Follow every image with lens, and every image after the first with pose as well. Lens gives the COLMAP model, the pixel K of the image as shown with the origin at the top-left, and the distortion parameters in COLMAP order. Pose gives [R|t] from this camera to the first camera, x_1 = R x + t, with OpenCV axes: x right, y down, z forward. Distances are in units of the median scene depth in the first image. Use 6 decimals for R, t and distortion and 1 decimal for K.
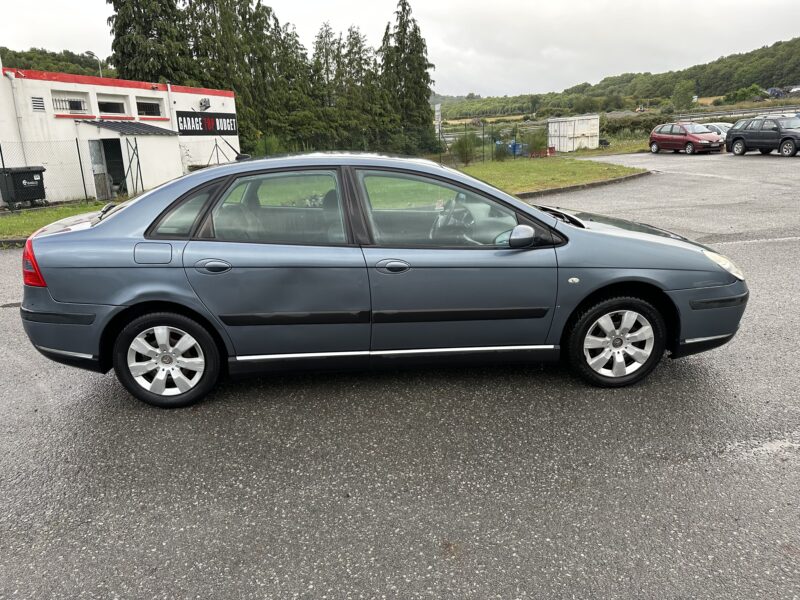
lens RADIAL K [[574.9, 0, 400.3], [0, 574.9, 312.8], [0, 0, 1]] dist [-0.002007, -0.002013]
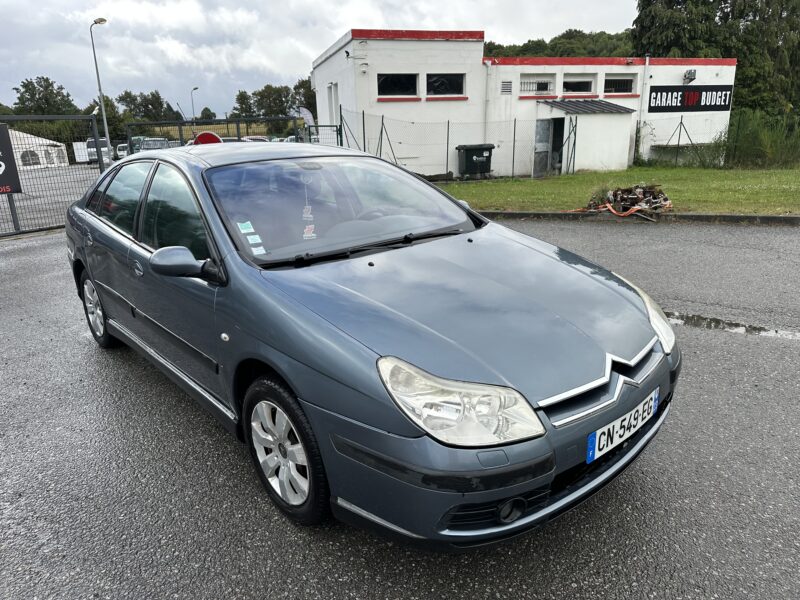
lens RADIAL K [[574.9, 0, 400.3], [0, 574.9, 312.8], [0, 0, 1]] dist [-0.002007, -0.002013]
pose [[0.625206, 0.238317, -0.743184, 0.150745], [-0.208297, 0.968650, 0.135386, -0.040607], [0.752150, 0.070159, 0.655246, 0.122094]]
